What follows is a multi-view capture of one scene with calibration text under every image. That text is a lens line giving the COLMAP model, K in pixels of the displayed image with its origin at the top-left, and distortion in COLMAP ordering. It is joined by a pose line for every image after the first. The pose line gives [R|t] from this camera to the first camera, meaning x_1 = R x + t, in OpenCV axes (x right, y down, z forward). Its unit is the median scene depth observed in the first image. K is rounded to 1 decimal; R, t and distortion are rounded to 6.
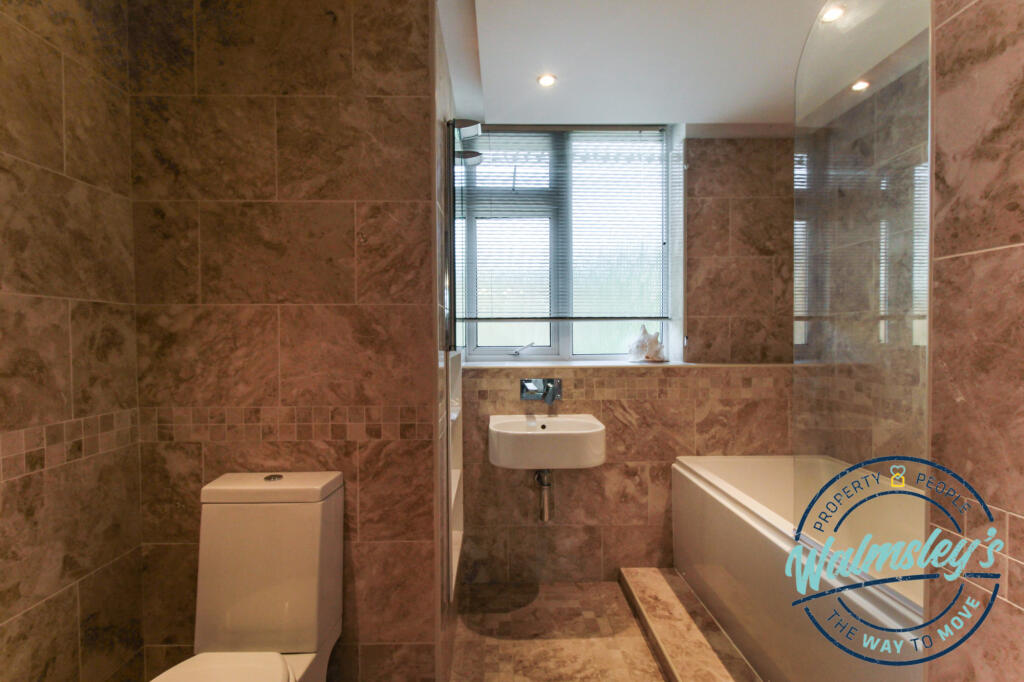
lens RADIAL K [[500.3, 0, 512.0], [0, 500.3, 341.0], [0, 0, 1]] dist [0.003376, -0.000438]
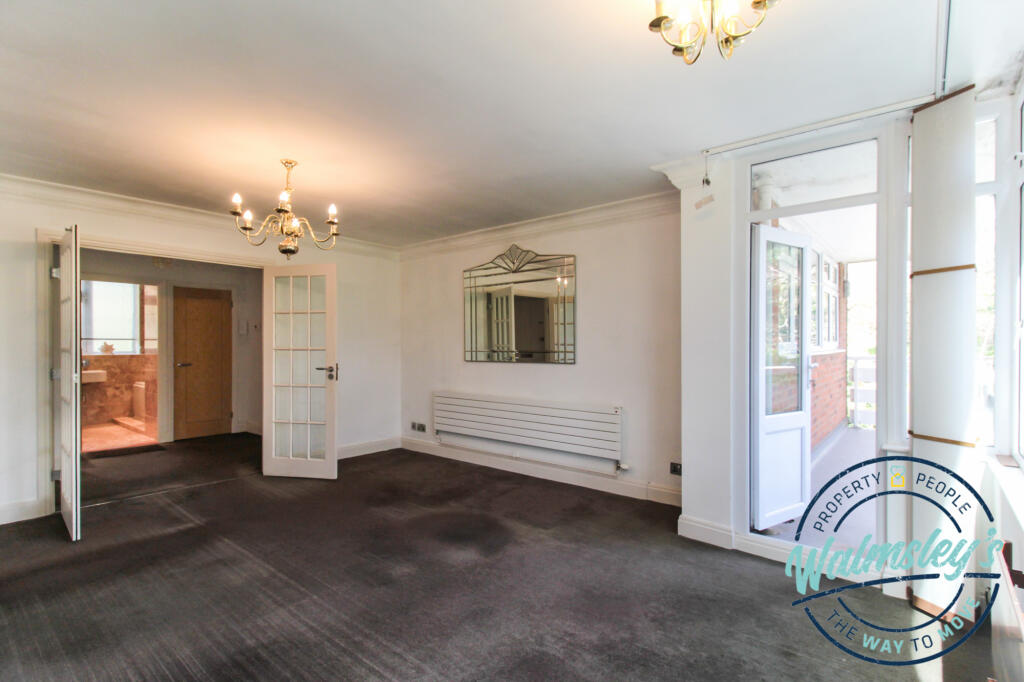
lens RADIAL K [[500.3, 0, 512.0], [0, 500.3, 341.0], [0, 0, 1]] dist [0.003376, -0.000438]
pose [[0.665207, 0.000480, 0.746659, -0.478693], [0.003879, 0.999984, -0.004098, -0.015511], [-0.746649, 0.005622, 0.665195, -3.026398]]
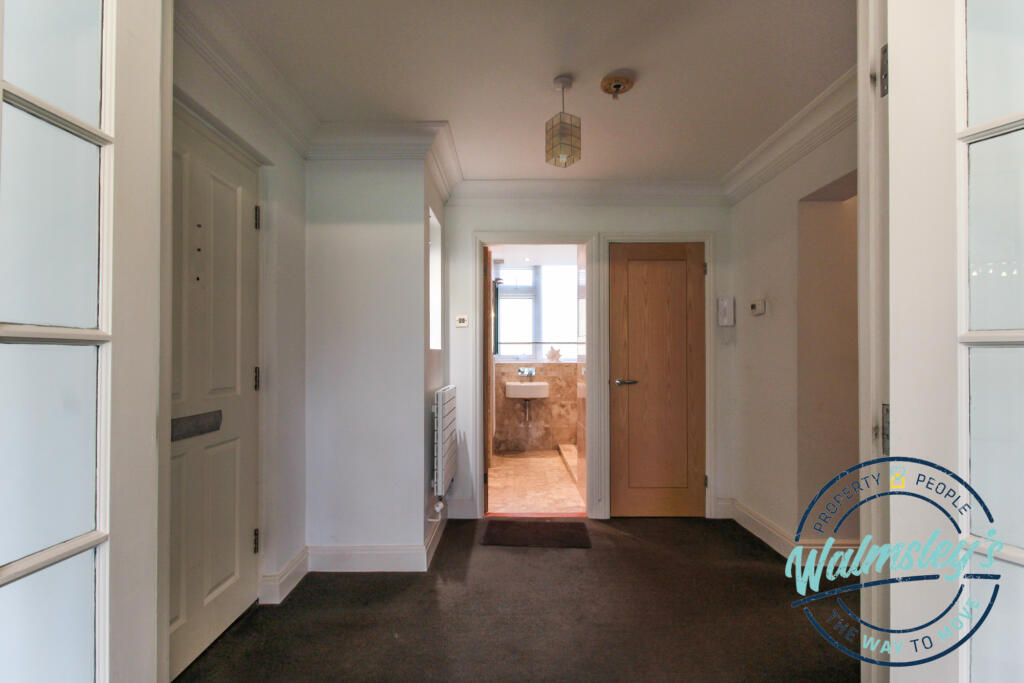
lens RADIAL K [[481.7, 0, 512.0], [0, 481.7, 341.5], [0, 0, 1]] dist [0.000015, 0.000009]
pose [[0.999579, 0.004067, -0.028729, 0.052954], [-0.004929, 0.999538, -0.029980, 0.017323], [0.028594, 0.030109, 0.999138, -1.398006]]
